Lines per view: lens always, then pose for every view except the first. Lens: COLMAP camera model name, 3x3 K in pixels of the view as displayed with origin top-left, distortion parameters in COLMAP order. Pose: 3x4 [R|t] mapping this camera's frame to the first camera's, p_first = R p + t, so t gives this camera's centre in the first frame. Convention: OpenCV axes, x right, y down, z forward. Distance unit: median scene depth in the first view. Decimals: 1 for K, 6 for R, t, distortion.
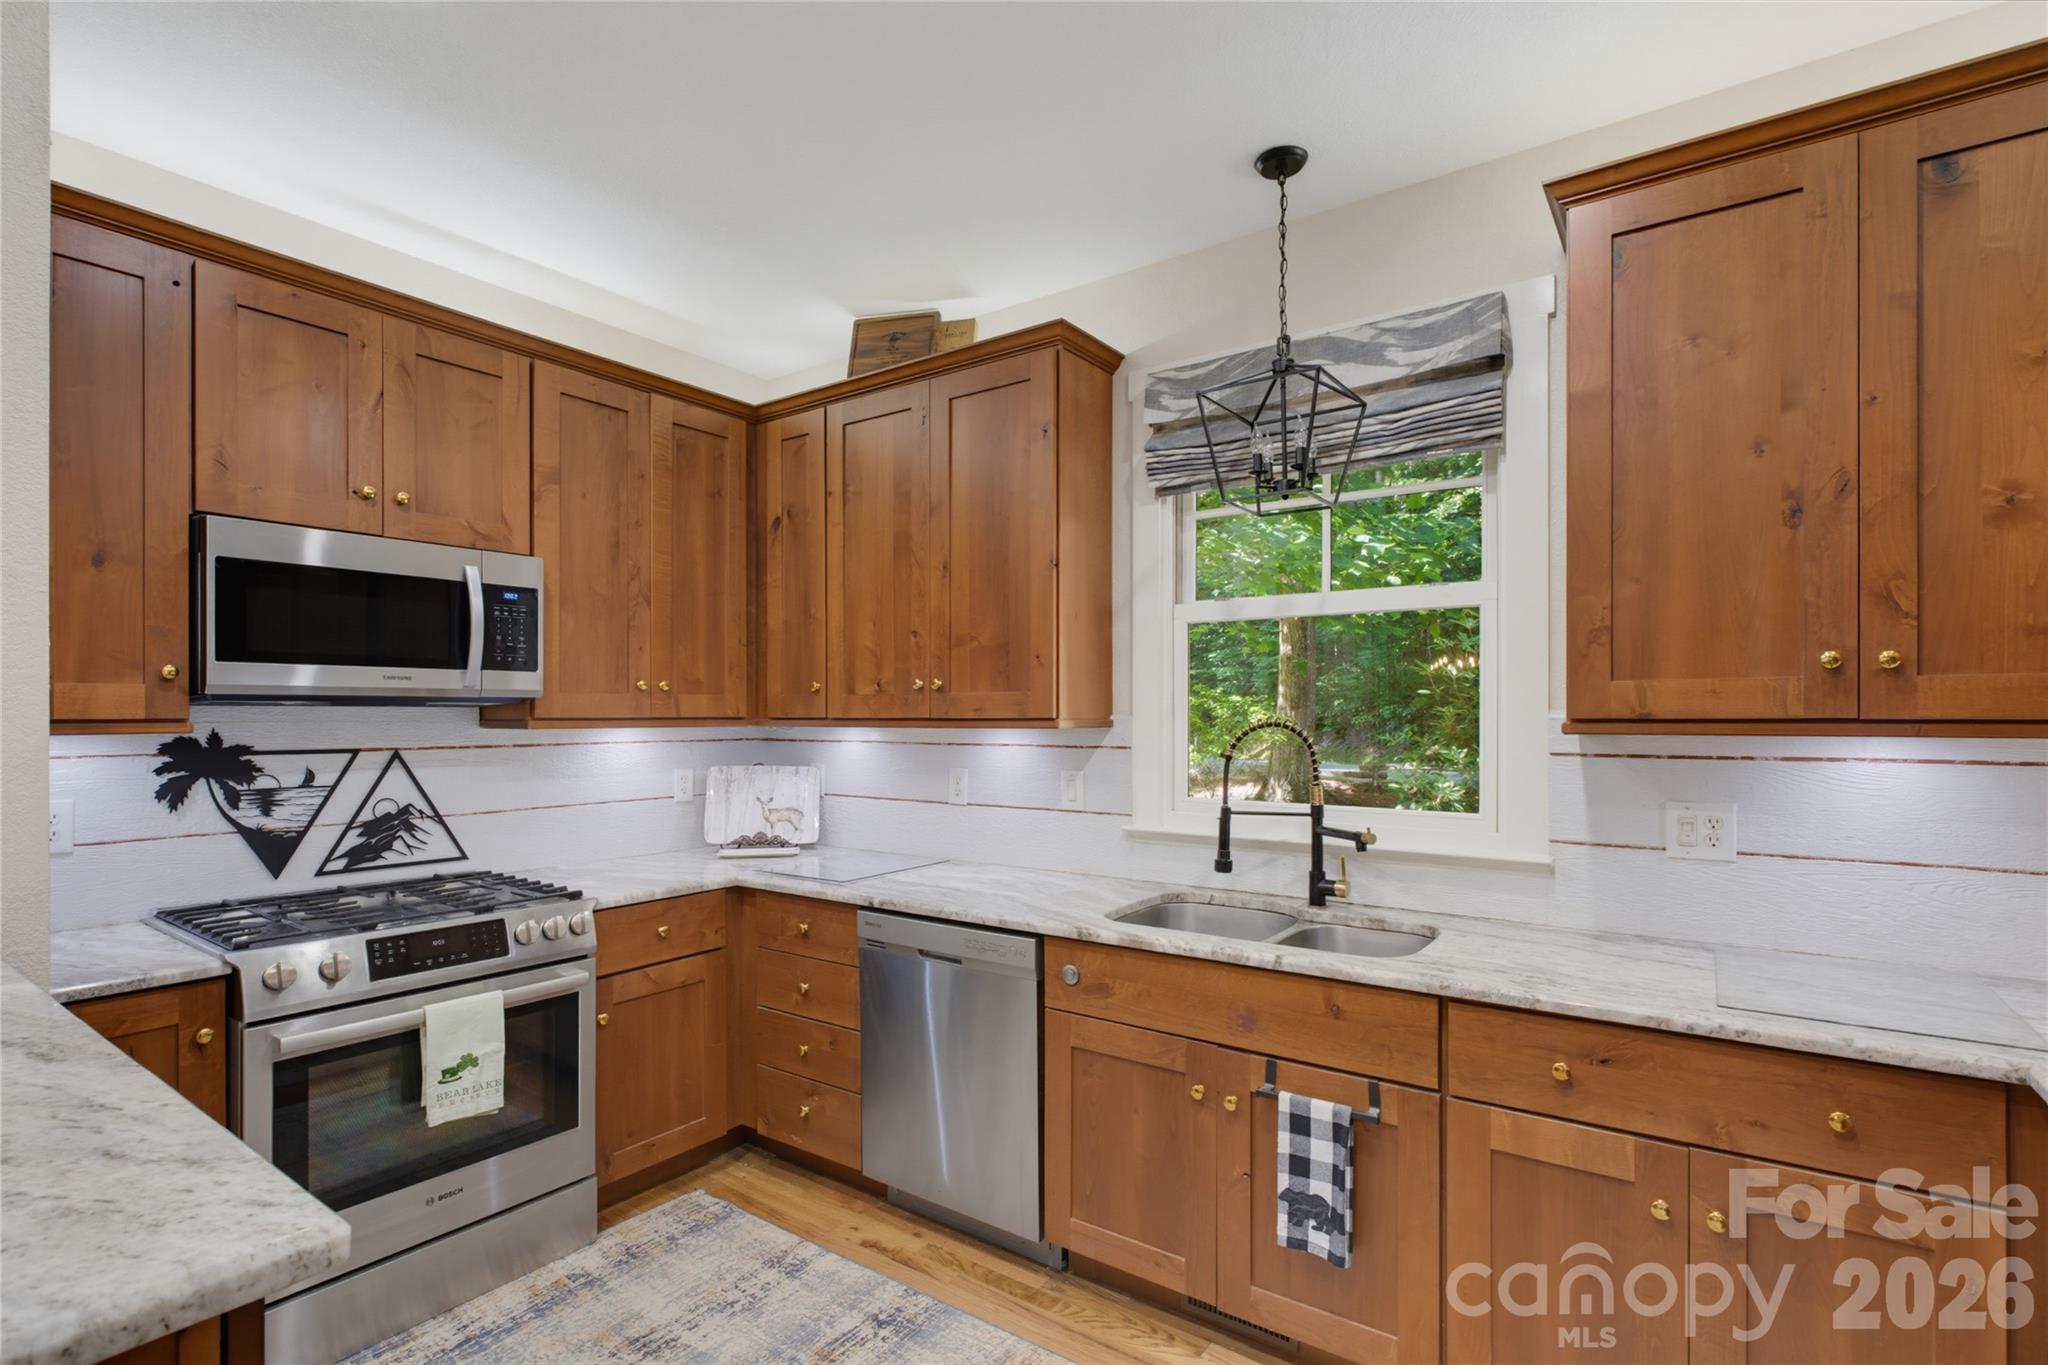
lens RADIAL K [[951.4, 0, 1025.2], [0, 951.4, 722.2], [0, 0, 1]] dist [-0.002185, -0.000234]
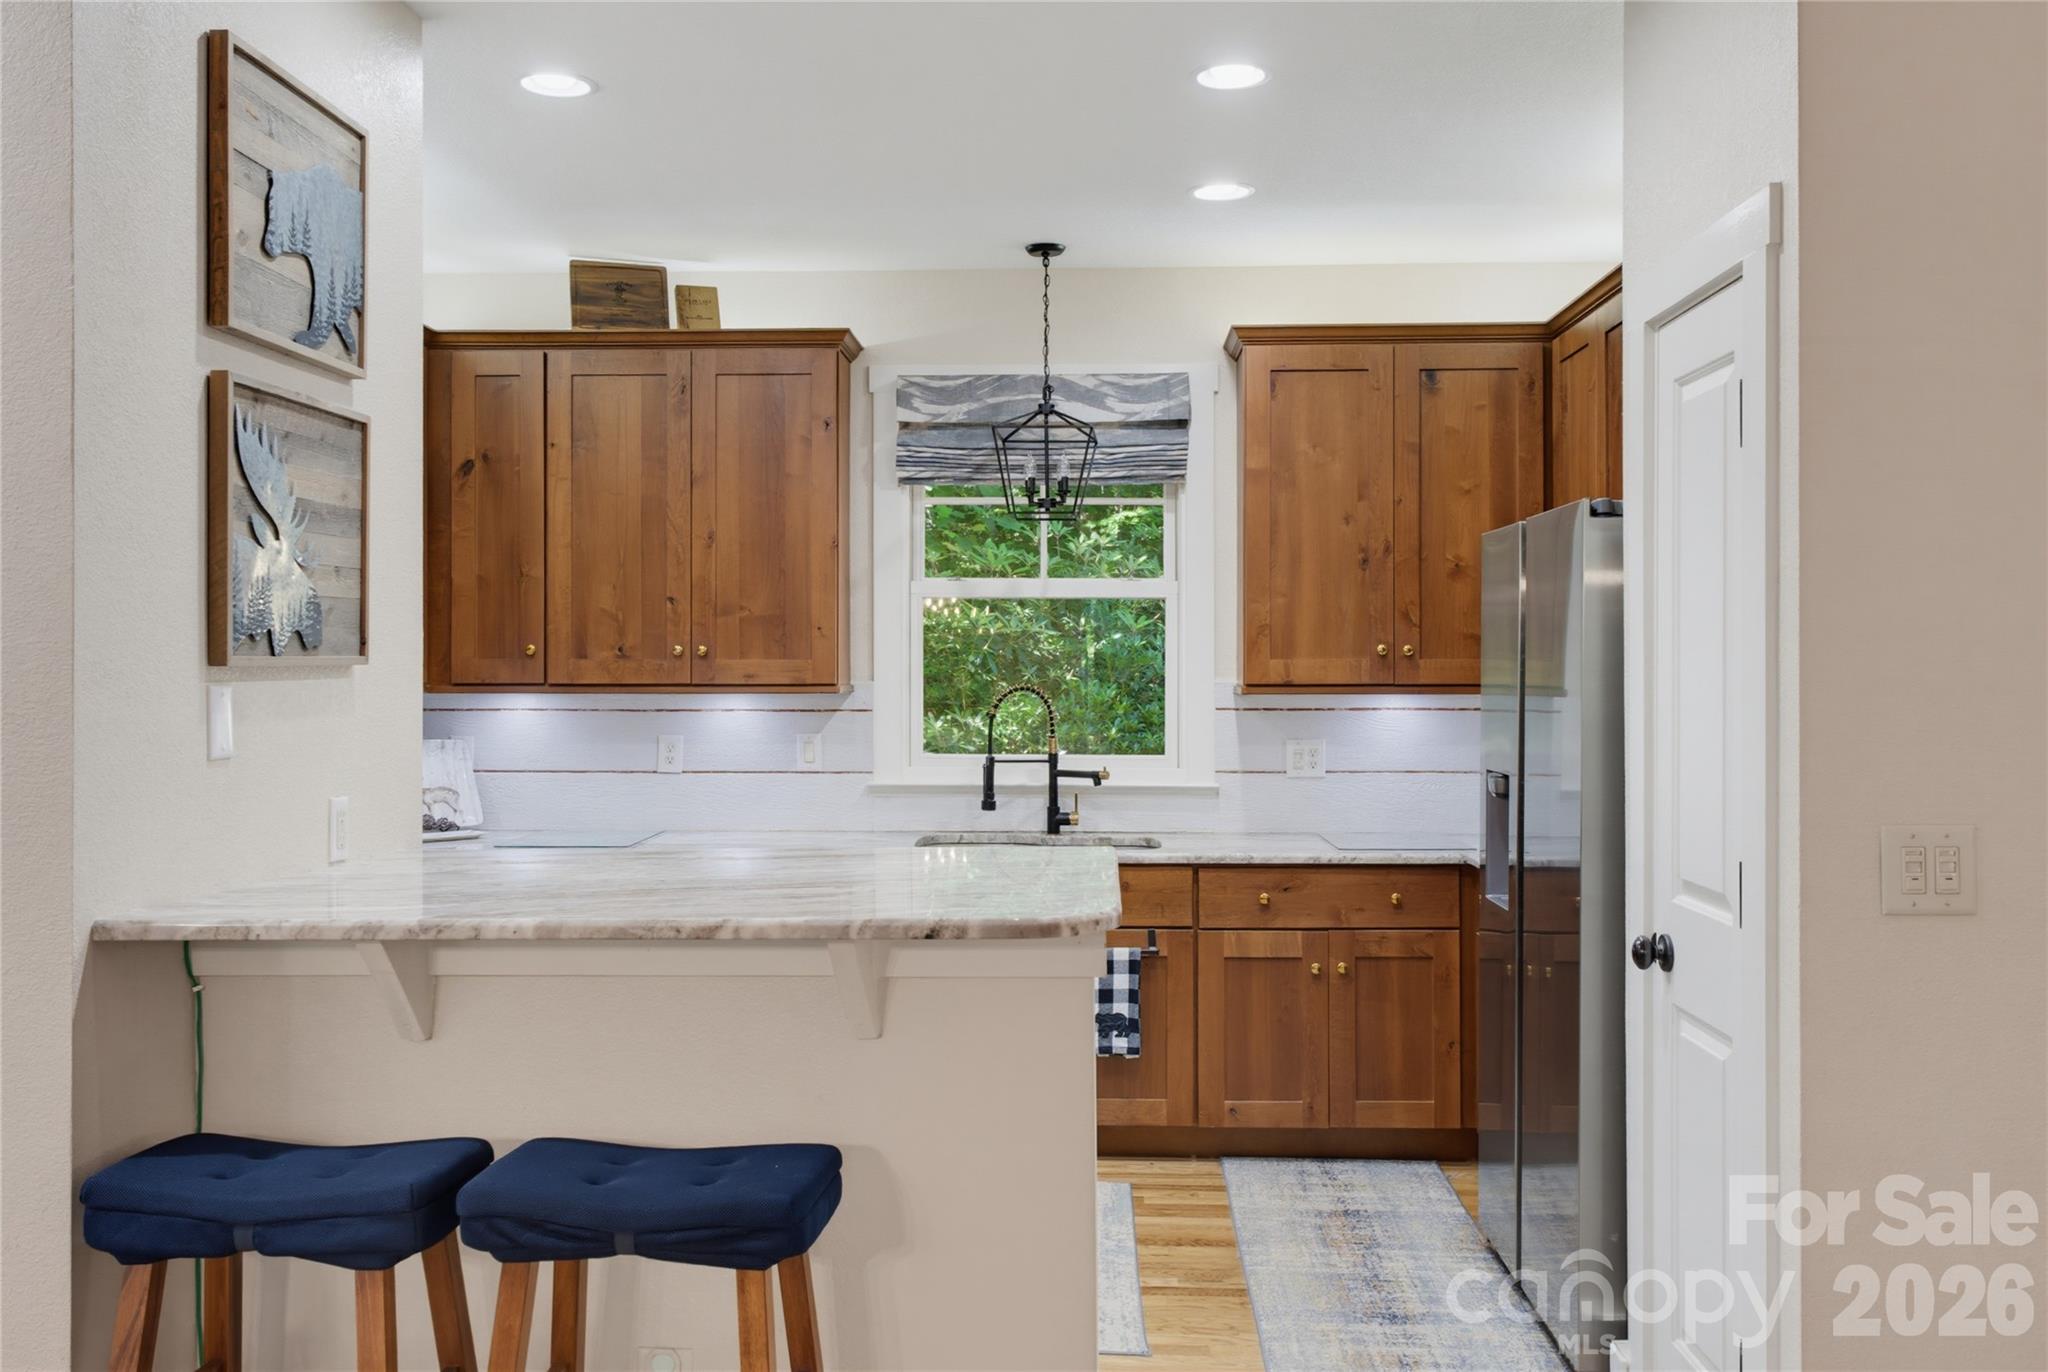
lens RADIAL K [[1631.5, 0, 986.8], [0, 1631.5, 684.3], [0, 0, 1]] dist [0.002306, -0.000417]
pose [[0.851987, -0.004867, 0.523541, -0.886034], [0.003398, 0.999987, 0.003767, -0.011446], [-0.523552, -0.001431, 0.851992, -0.773595]]
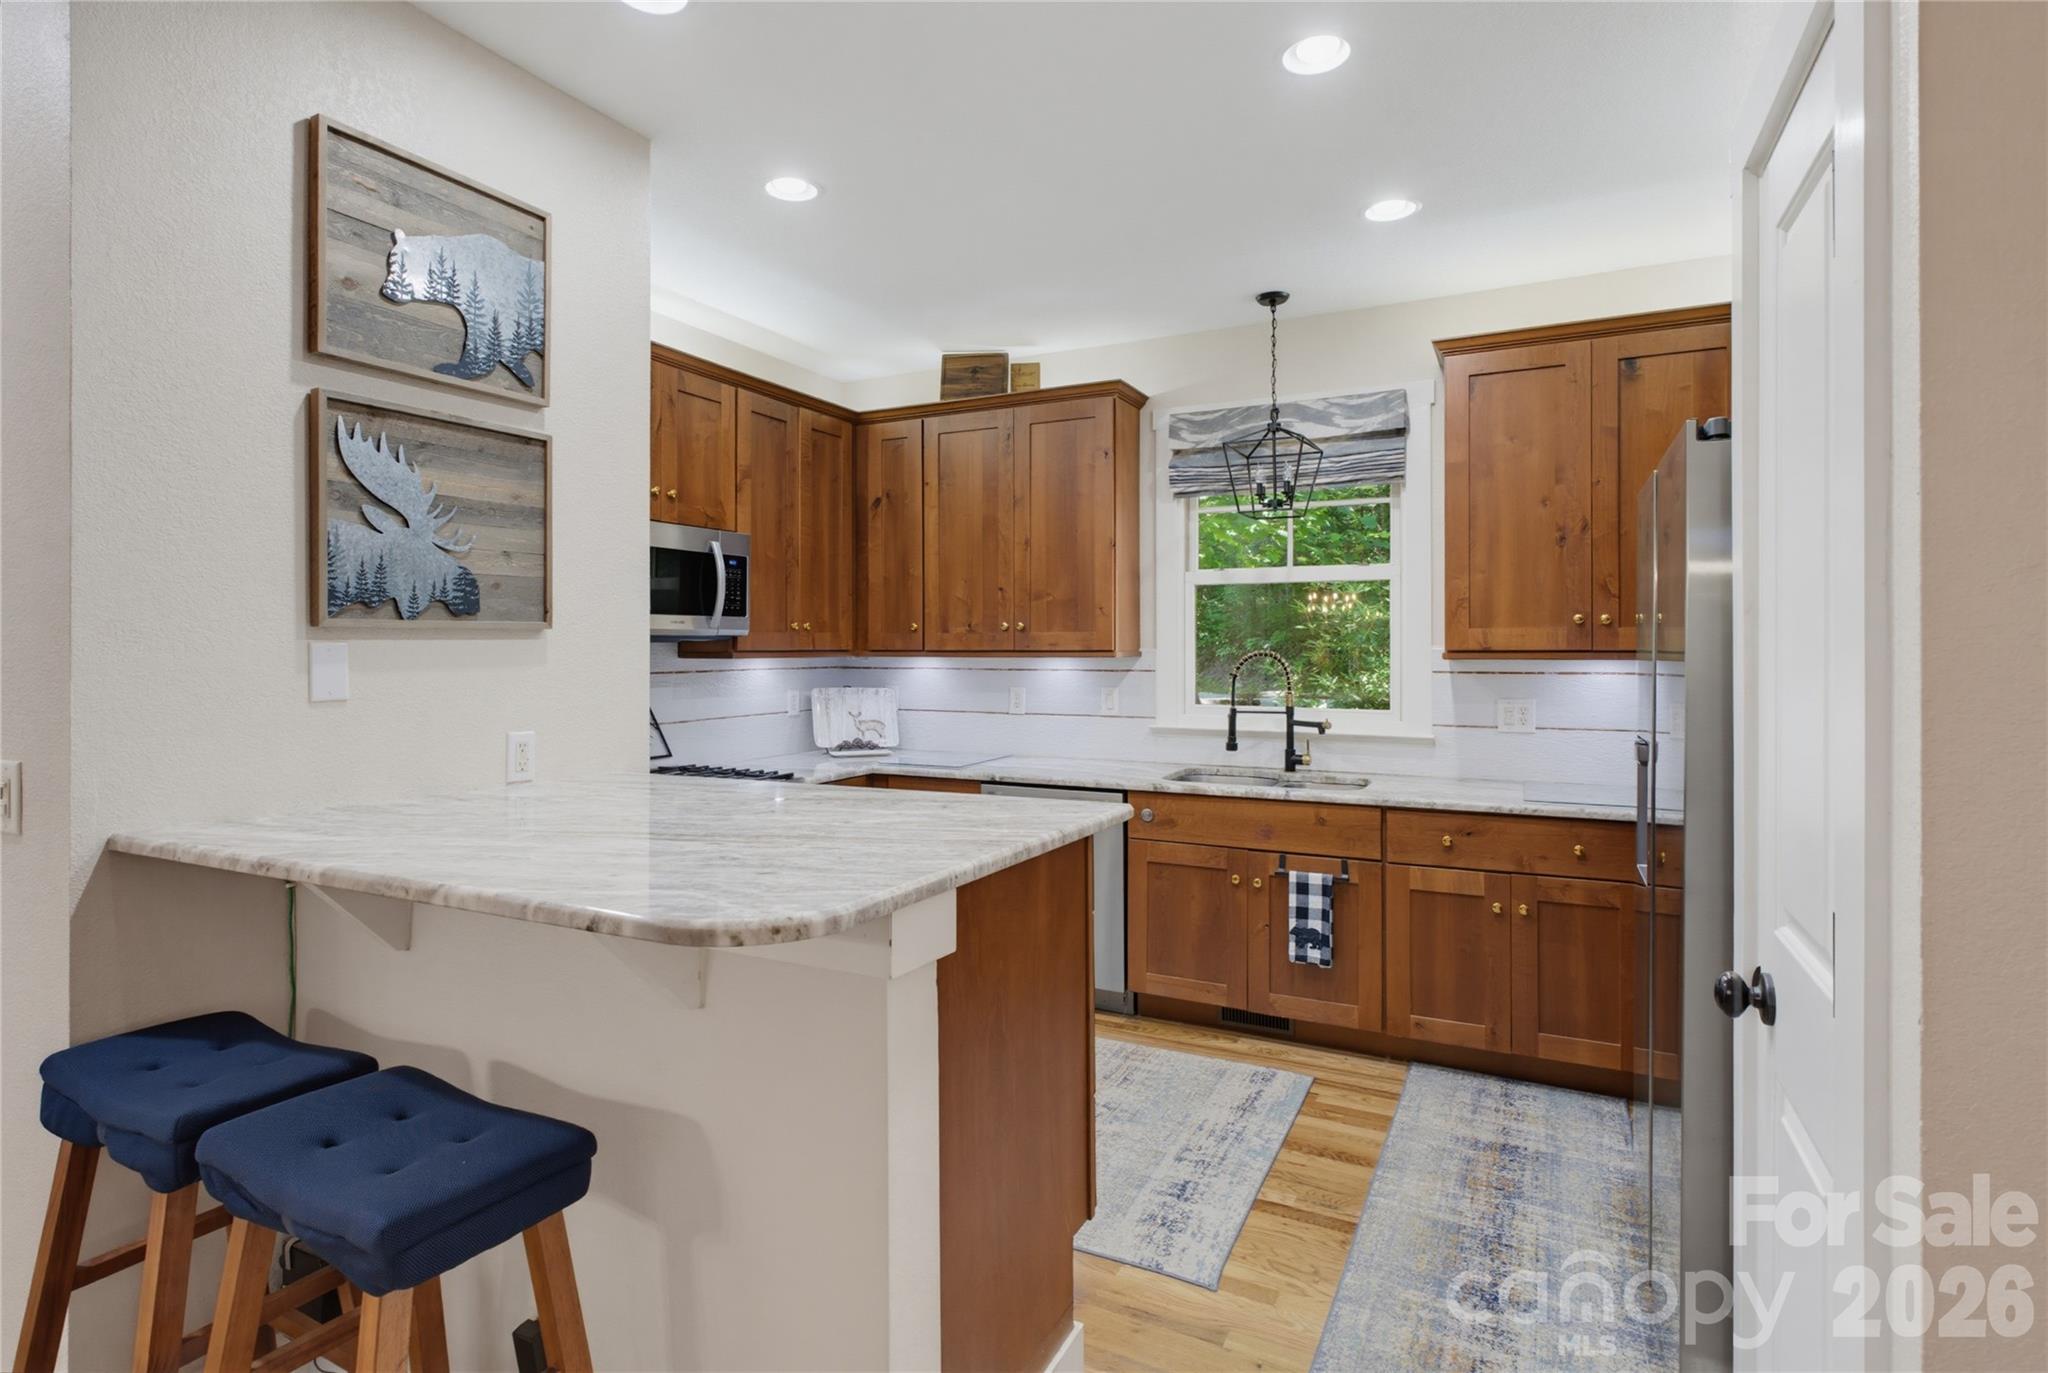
lens RADIAL K [[972.5, 0, 1032.8], [0, 972.5, 653.6], [0, 0, 1]] dist [-0.003549, 0.000419]
pose [[0.987950, -0.001805, 0.154763, -0.350844], [0.001905, 0.999998, -0.000496, 0.001276], [-0.154762, 0.000784, 0.987952, -0.496692]]
